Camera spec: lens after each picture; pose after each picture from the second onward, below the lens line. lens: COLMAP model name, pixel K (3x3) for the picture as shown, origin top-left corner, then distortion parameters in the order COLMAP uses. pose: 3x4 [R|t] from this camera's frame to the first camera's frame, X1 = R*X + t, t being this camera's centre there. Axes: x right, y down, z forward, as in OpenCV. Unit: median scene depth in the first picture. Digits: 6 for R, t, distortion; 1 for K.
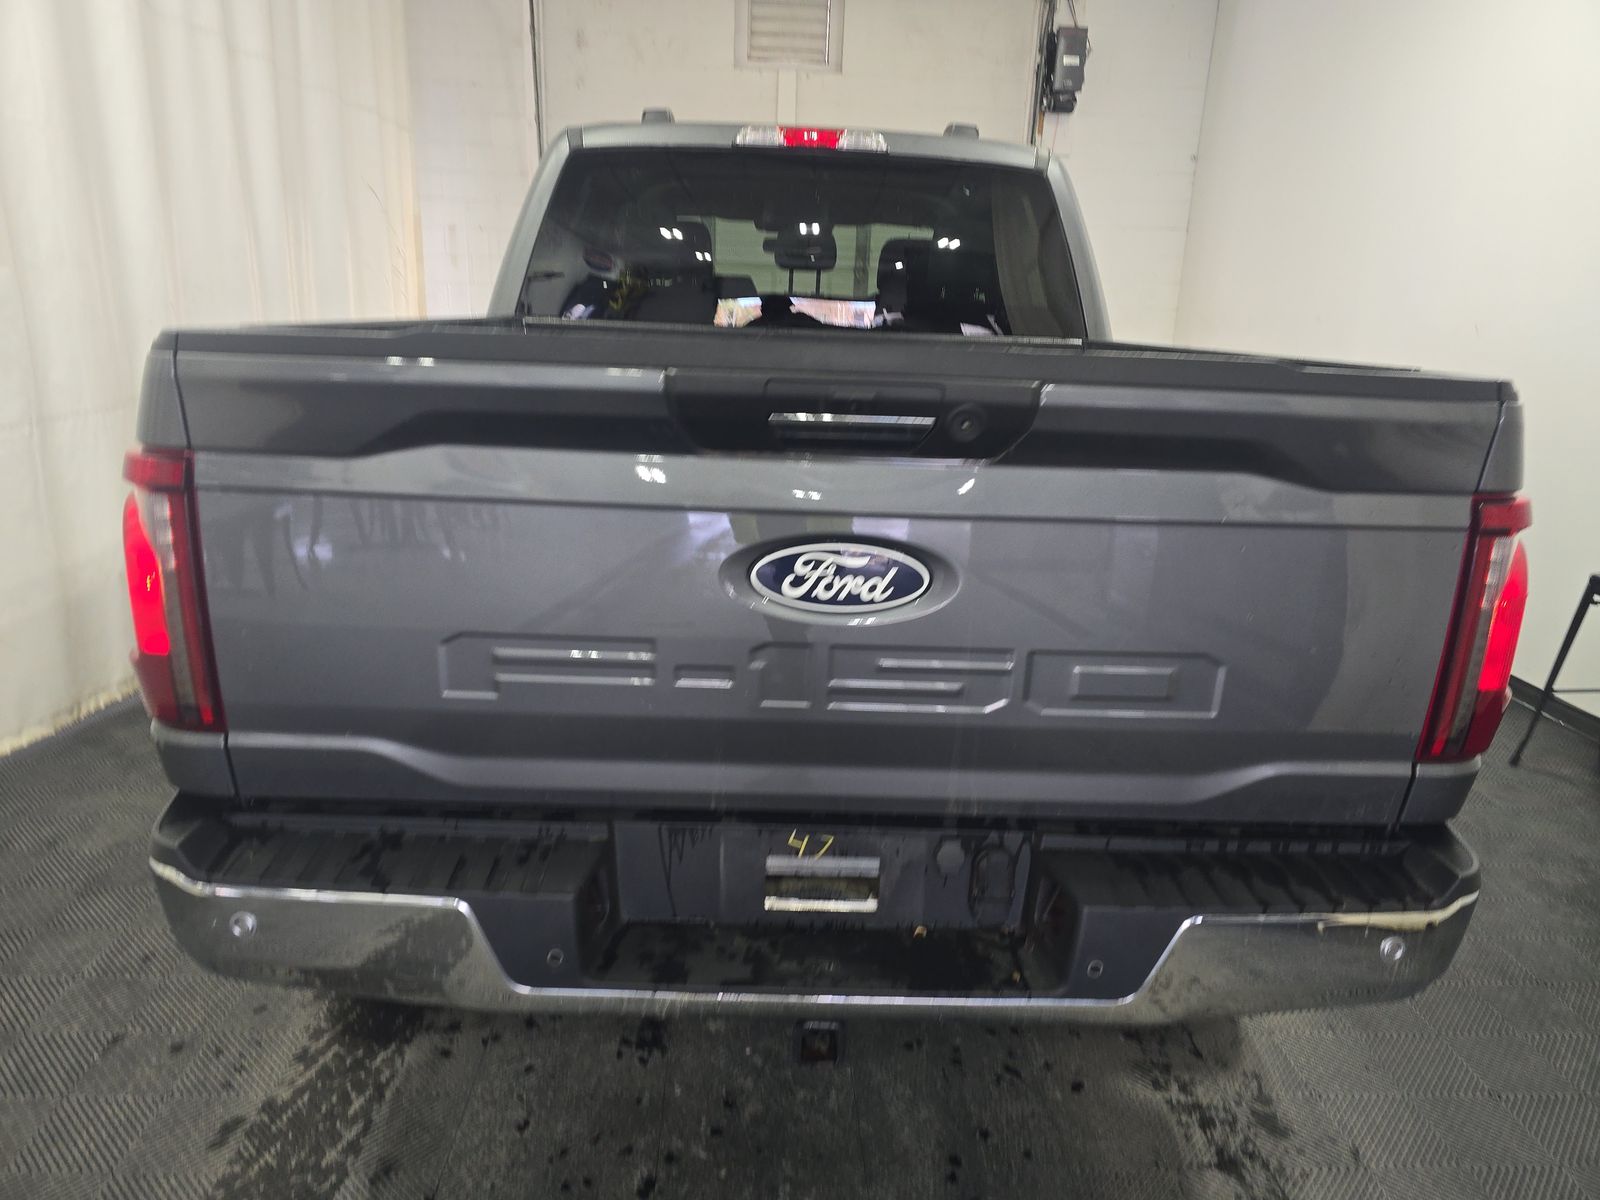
lens RADIAL K [[1080.0, 0, 800.0], [0, 1080.0, 600.0], [0, 0, 1]] dist [0.050784, -0.080303]
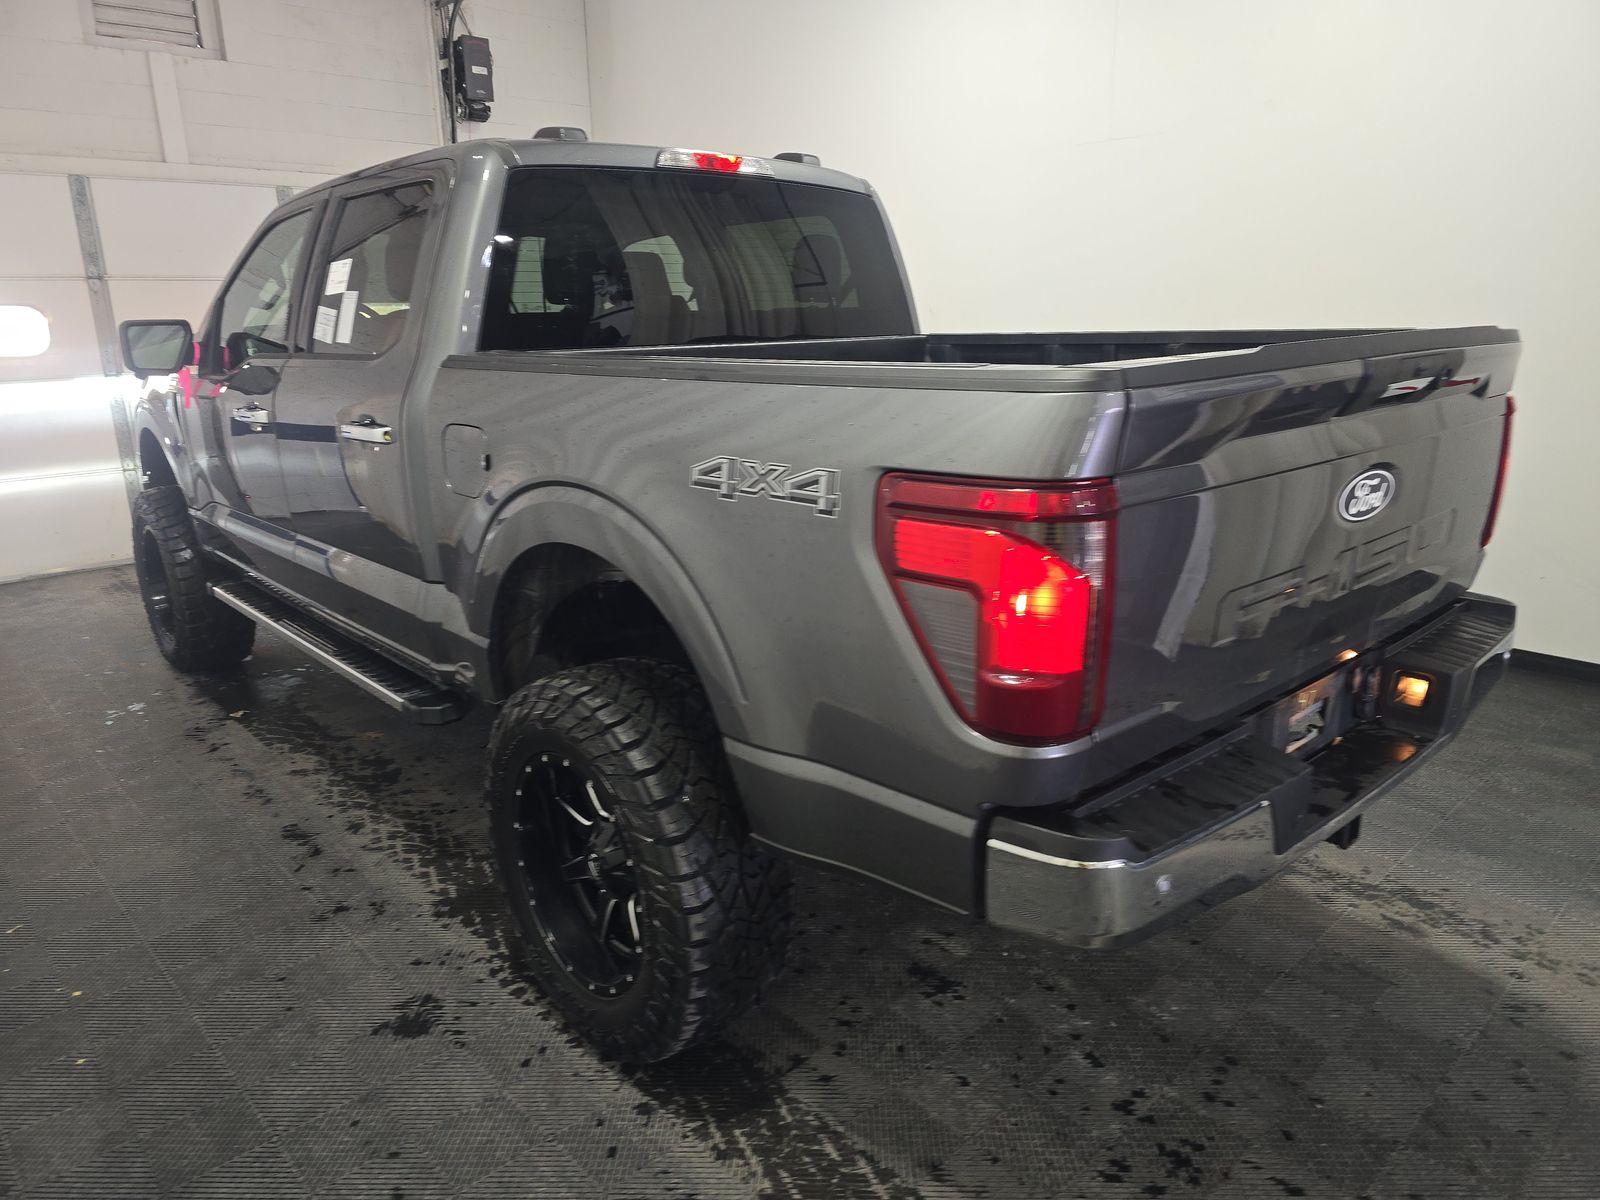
lens RADIAL K [[1080.0, 0, 800.0], [0, 1080.0, 600.0], [0, 0, 1]] dist [0.050784, -0.080303]
pose [[0.751443, -0.210066, 0.625465, -0.677089], [0.208786, 0.974956, 0.076606, -0.074130], [-0.625893, 0.073023, 0.776483, 0.157153]]
